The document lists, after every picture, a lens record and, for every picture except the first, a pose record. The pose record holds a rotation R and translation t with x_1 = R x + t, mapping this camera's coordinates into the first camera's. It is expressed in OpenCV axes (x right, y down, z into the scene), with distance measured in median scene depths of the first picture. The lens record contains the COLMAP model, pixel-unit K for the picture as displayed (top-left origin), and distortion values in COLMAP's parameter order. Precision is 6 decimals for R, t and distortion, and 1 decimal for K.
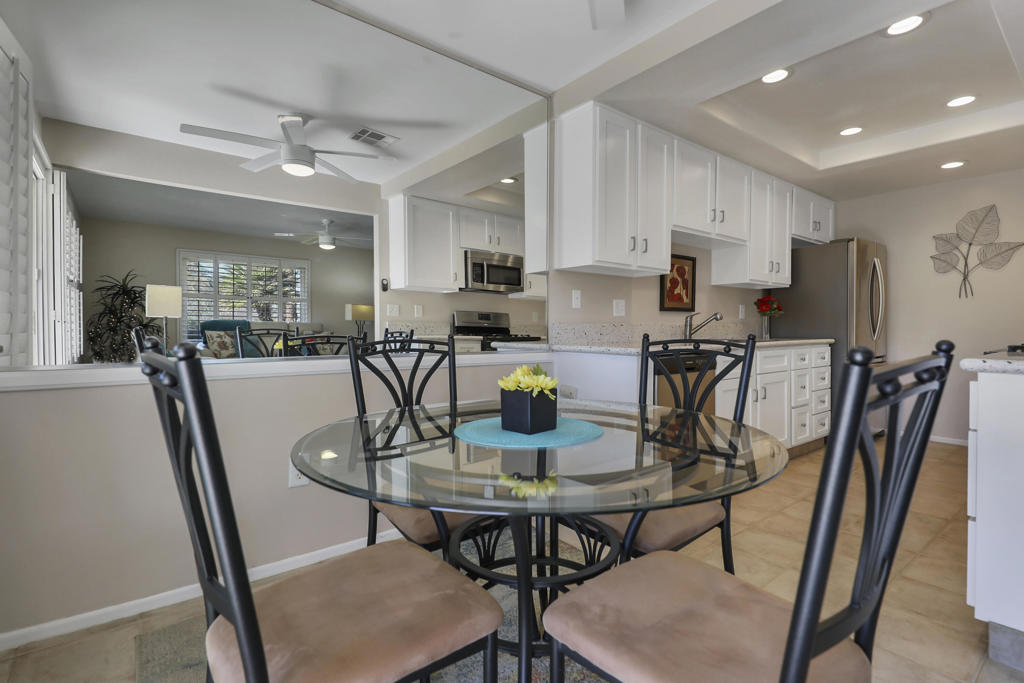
lens RADIAL K [[488.9, 0, 506.1], [0, 488.9, 333.4], [0, 0, 1]] dist [0.001248, -0.001019]
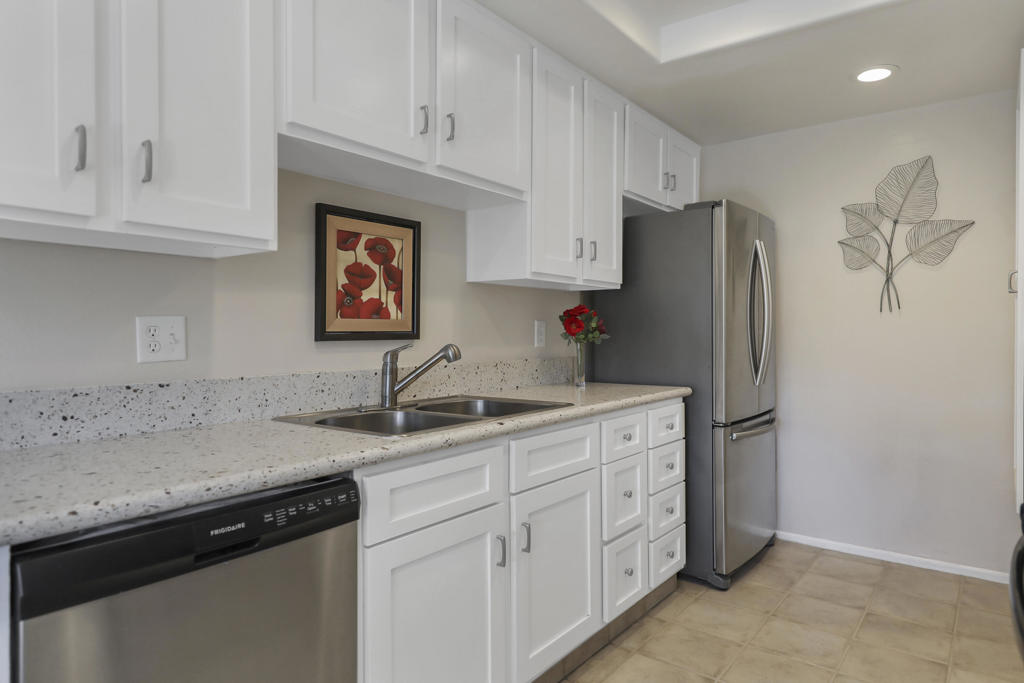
lens RADIAL K [[646.6, 0, 517.2], [0, 646.6, 335.7], [0, 0, 1]] dist [0.014837, 0.002431]
pose [[0.963022, -0.002143, 0.269413, 0.299875], [0.004360, 0.999961, -0.007633, -0.041153], [-0.269387, 0.008526, 0.962994, 0.372429]]
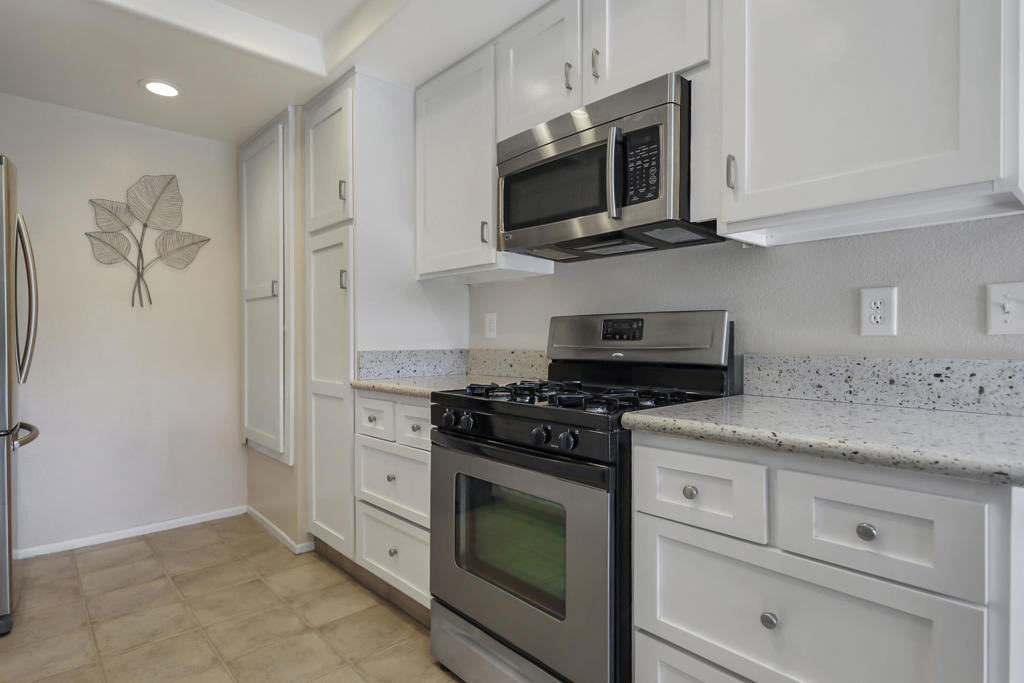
lens RADIAL K [[554.2, 0, 514.0], [0, 554.2, 343.6], [0, 0, 1]] dist [0.006068, 0.001948]
pose [[-0.113947, -0.006360, 0.993466, 0.154139], [0.019712, 0.999768, 0.008662, -0.021310], [-0.993291, 0.020570, -0.113796, 0.610629]]
